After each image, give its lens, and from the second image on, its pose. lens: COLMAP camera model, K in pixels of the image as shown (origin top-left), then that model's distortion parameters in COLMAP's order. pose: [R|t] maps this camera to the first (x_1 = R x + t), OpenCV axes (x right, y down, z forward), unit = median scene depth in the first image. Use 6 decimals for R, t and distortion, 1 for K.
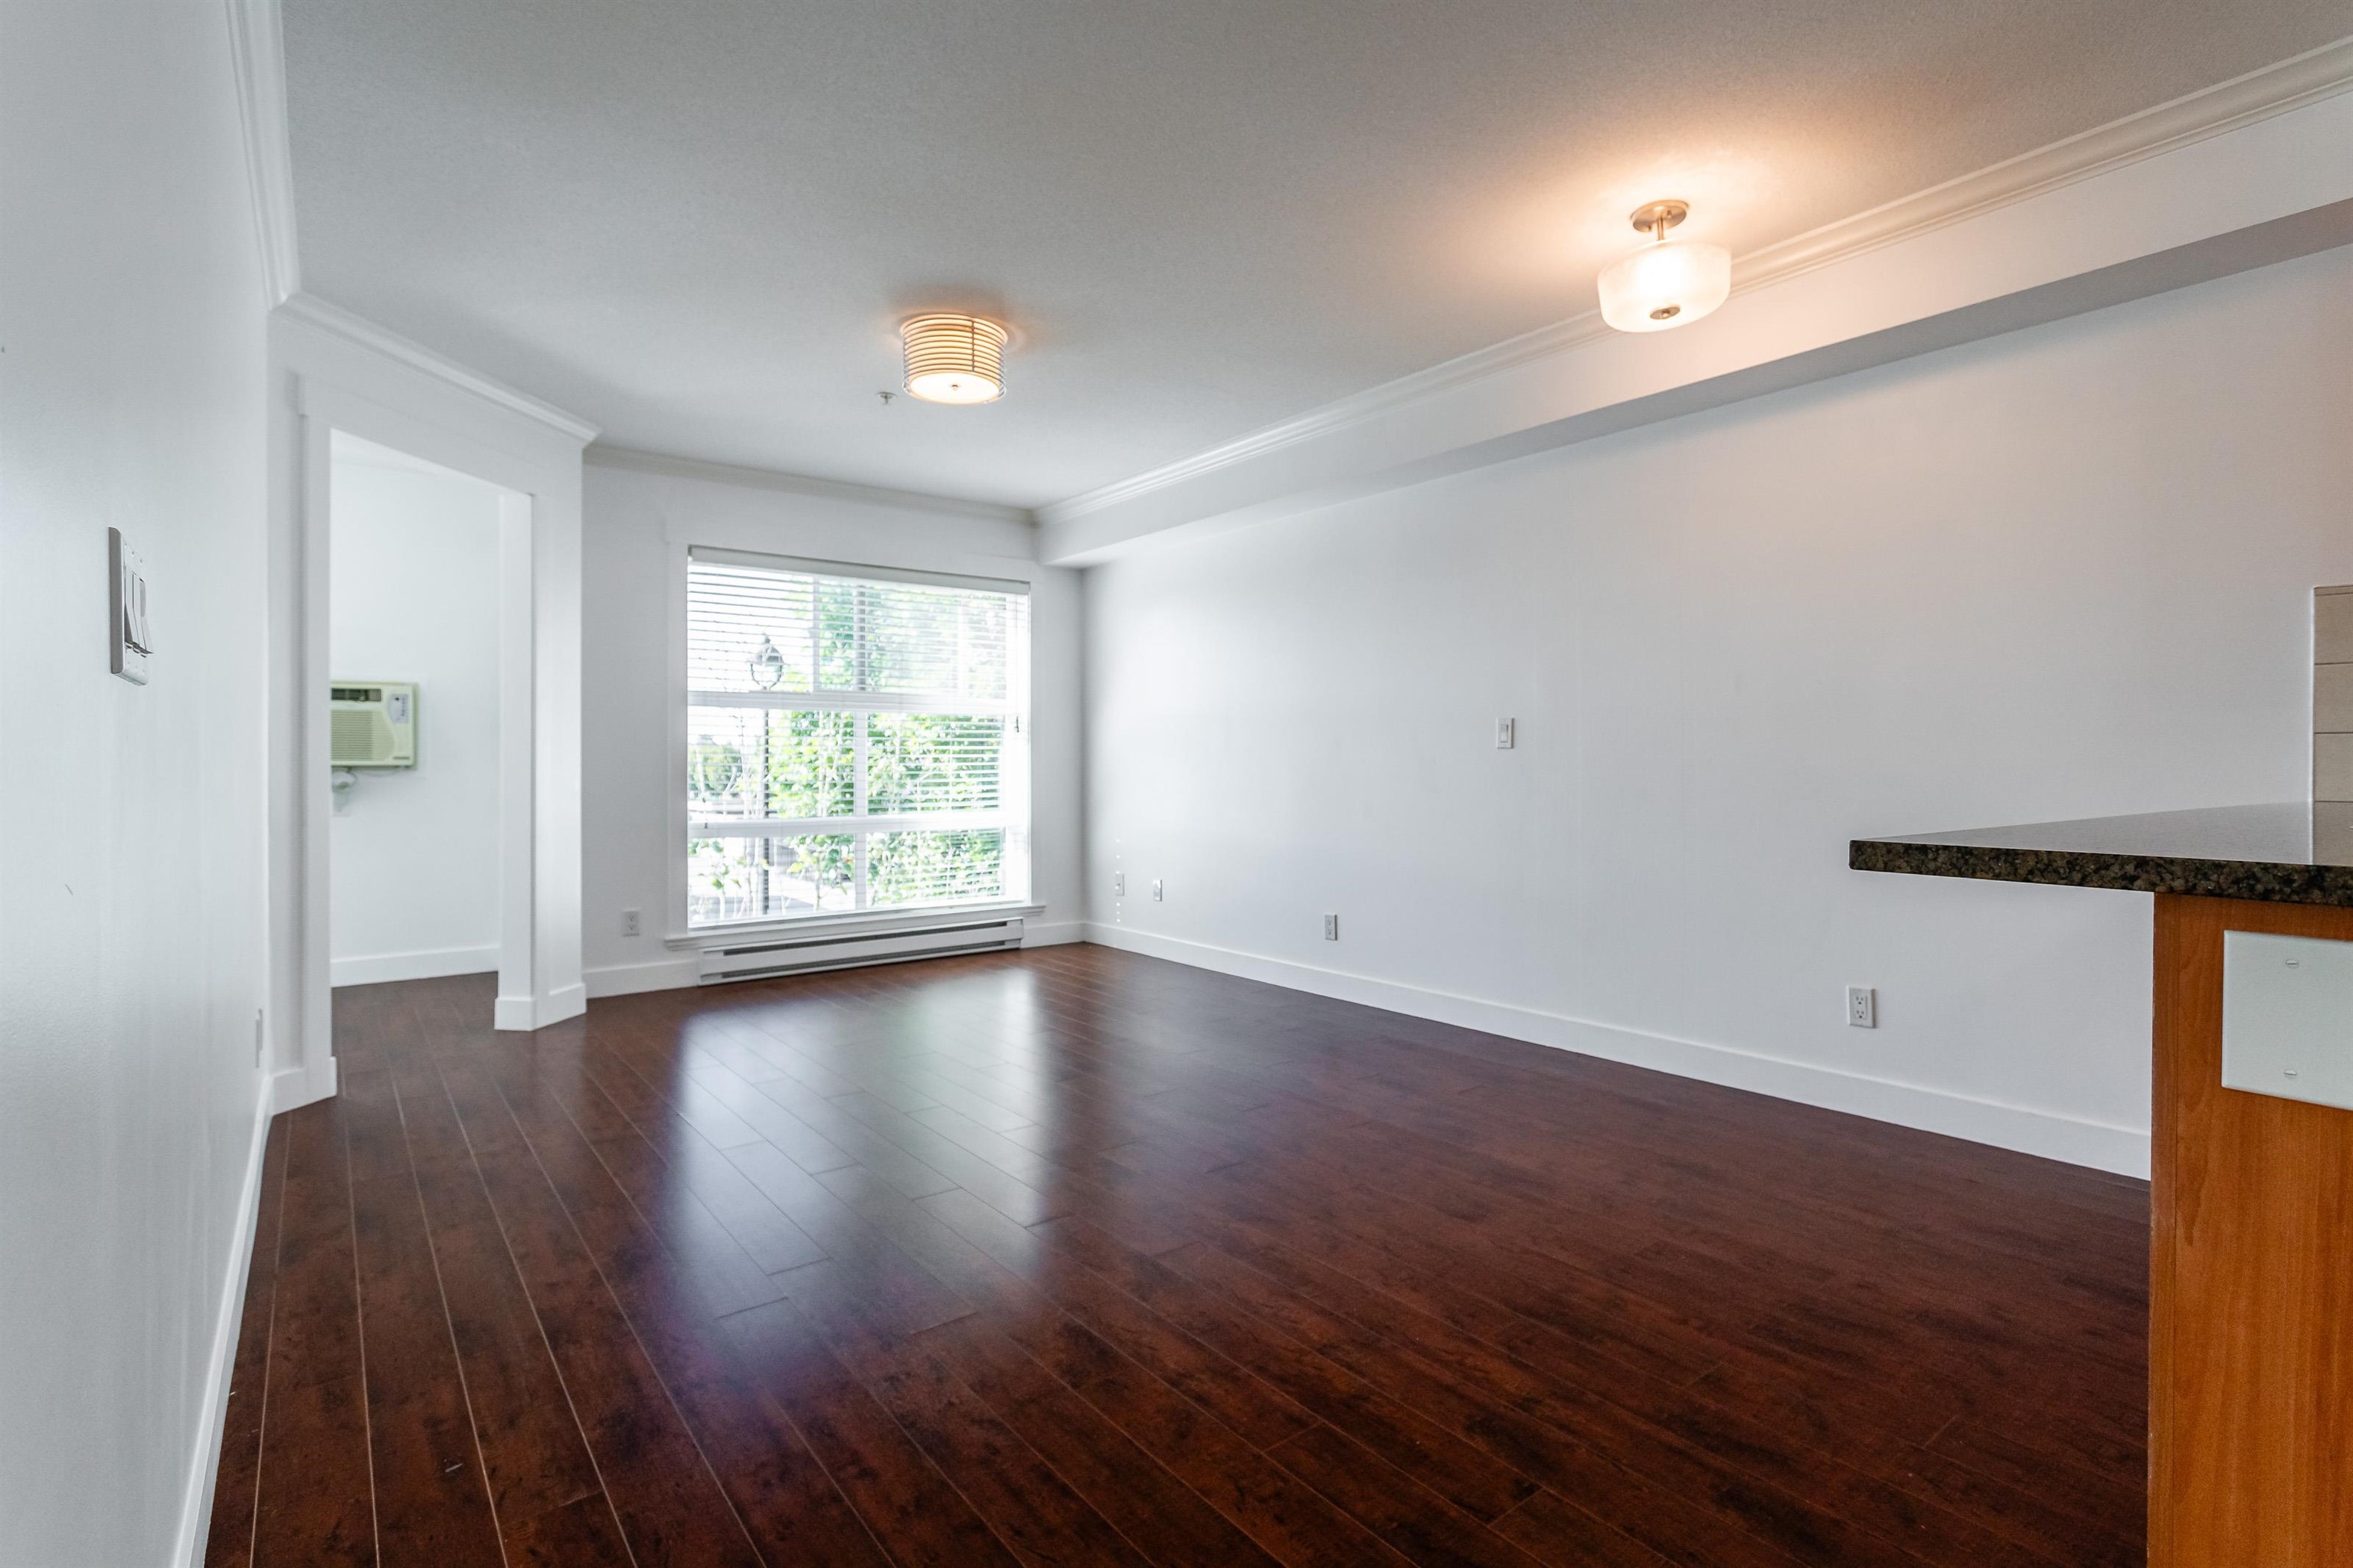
lens RADIAL K [[1124.6, 0, 1181.5], [0, 1124.6, 774.1], [0, 0, 1]] dist [-0.000659, 0.000264]
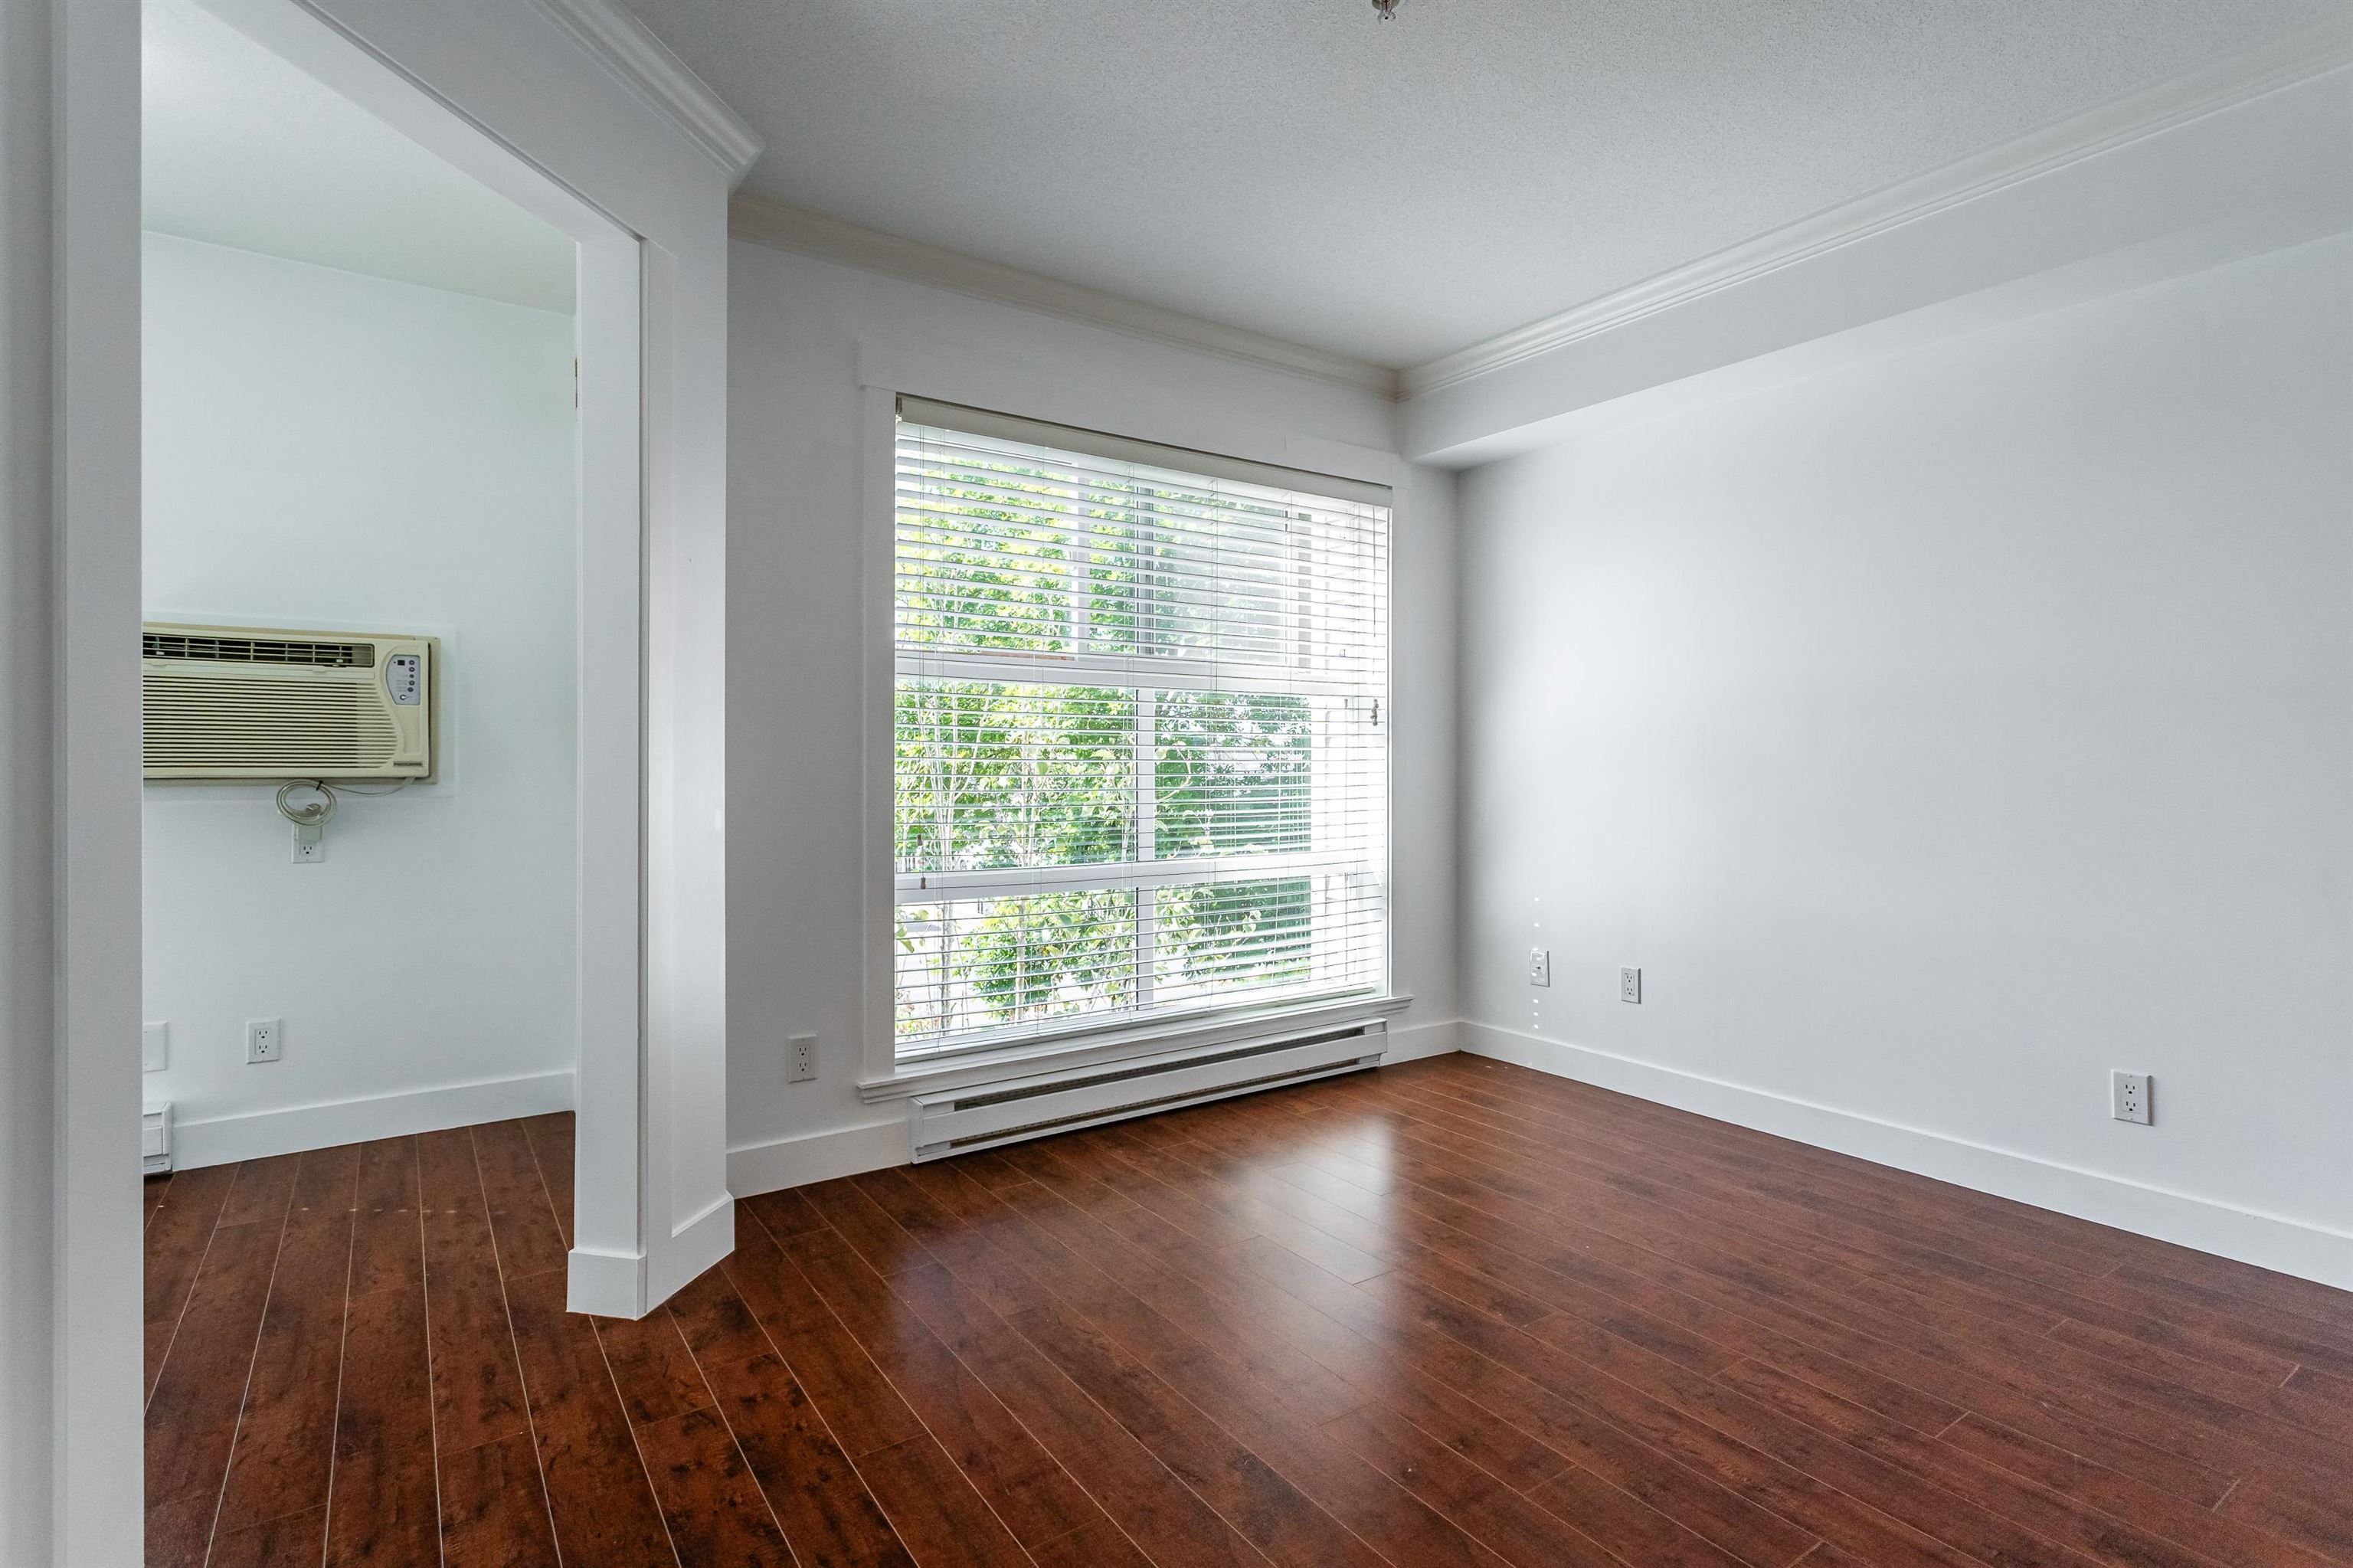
lens RADIAL K [[1126.9, 0, 1182.2], [0, 1126.9, 778.4], [0, 0, 1]] dist [0.004879, 0.000728]
pose [[0.999045, 0.004834, -0.043417, -0.266452], [-0.004619, 0.999977, 0.005043, -0.011759], [0.043440, -0.004838, 0.999044, 0.430280]]
